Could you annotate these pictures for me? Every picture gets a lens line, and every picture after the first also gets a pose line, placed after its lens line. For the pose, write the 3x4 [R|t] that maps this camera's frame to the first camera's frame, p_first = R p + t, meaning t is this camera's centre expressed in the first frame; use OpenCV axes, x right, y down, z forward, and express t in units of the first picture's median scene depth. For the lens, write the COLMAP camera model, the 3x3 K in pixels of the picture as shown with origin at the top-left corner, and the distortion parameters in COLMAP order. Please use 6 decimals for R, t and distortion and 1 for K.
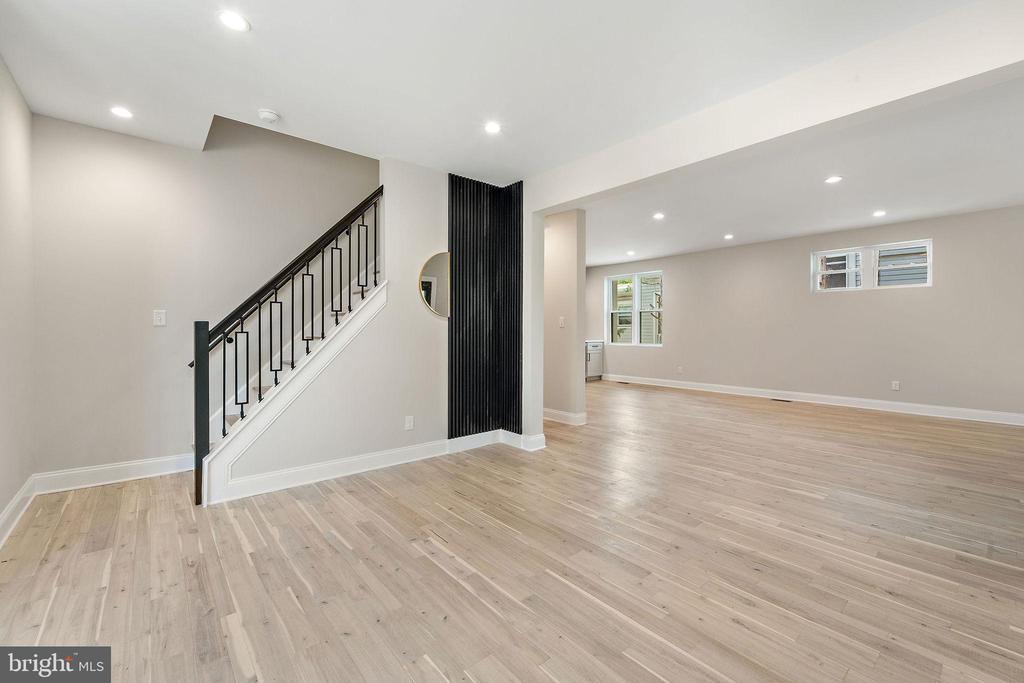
lens RADIAL K [[425.6, 0, 516.2], [0, 425.6, 331.8], [0, 0, 1]] dist [0.003102, -0.002061]
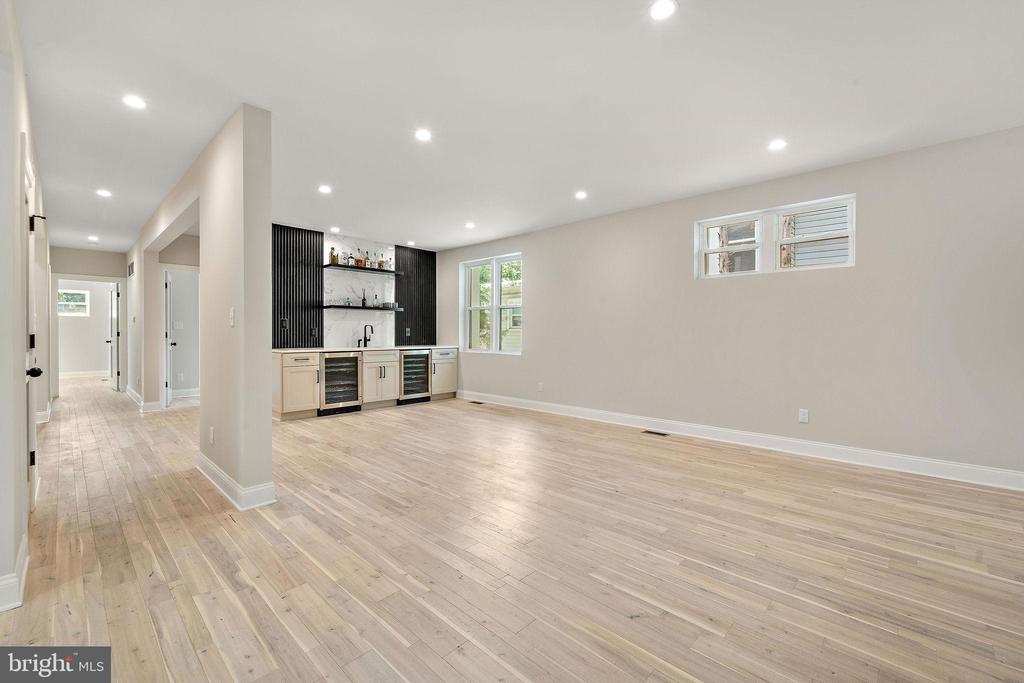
lens RADIAL K [[425.6, 0, 514.7], [0, 425.6, 336.3], [0, 0, 1]] dist [0.003102, -0.002061]
pose [[0.995191, 0.004319, 0.097863, 0.257392], [-0.004270, 0.999991, -0.000703, 0.003513], [-0.097865, 0.000282, 0.995200, 0.261928]]
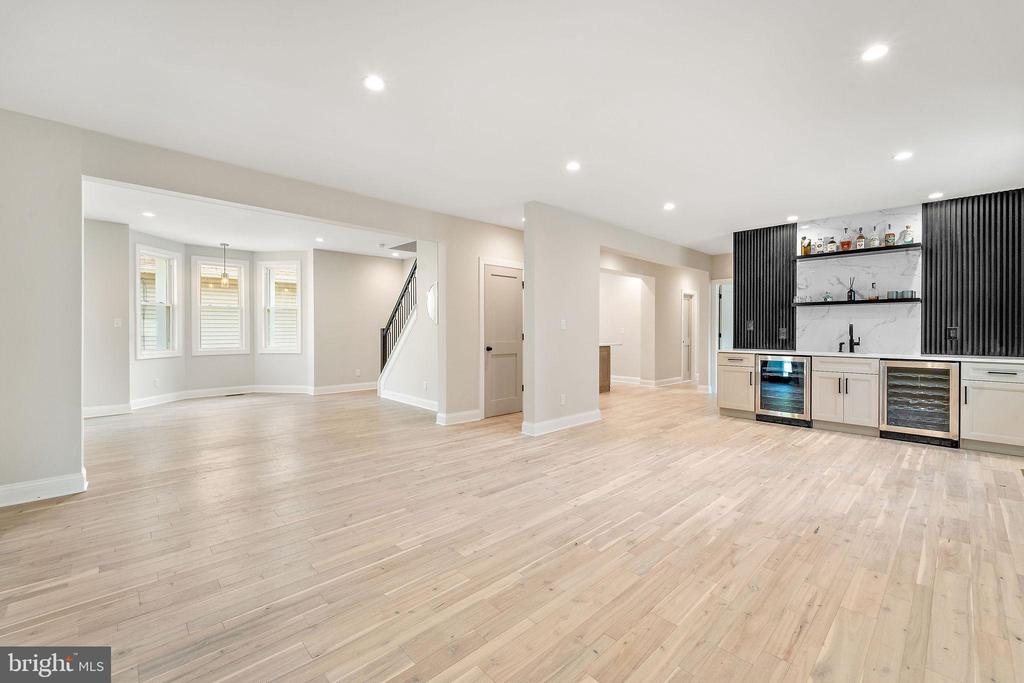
lens RADIAL K [[425.6, 0, 512.5], [0, 425.6, 336.4], [0, 0, 1]] dist [0.003102, -0.002061]
pose [[0.041630, 0.013119, -0.999047, 0.701639], [-0.010951, 0.999860, 0.012673, -0.002326], [0.999073, 0.010413, 0.041768, 0.600065]]
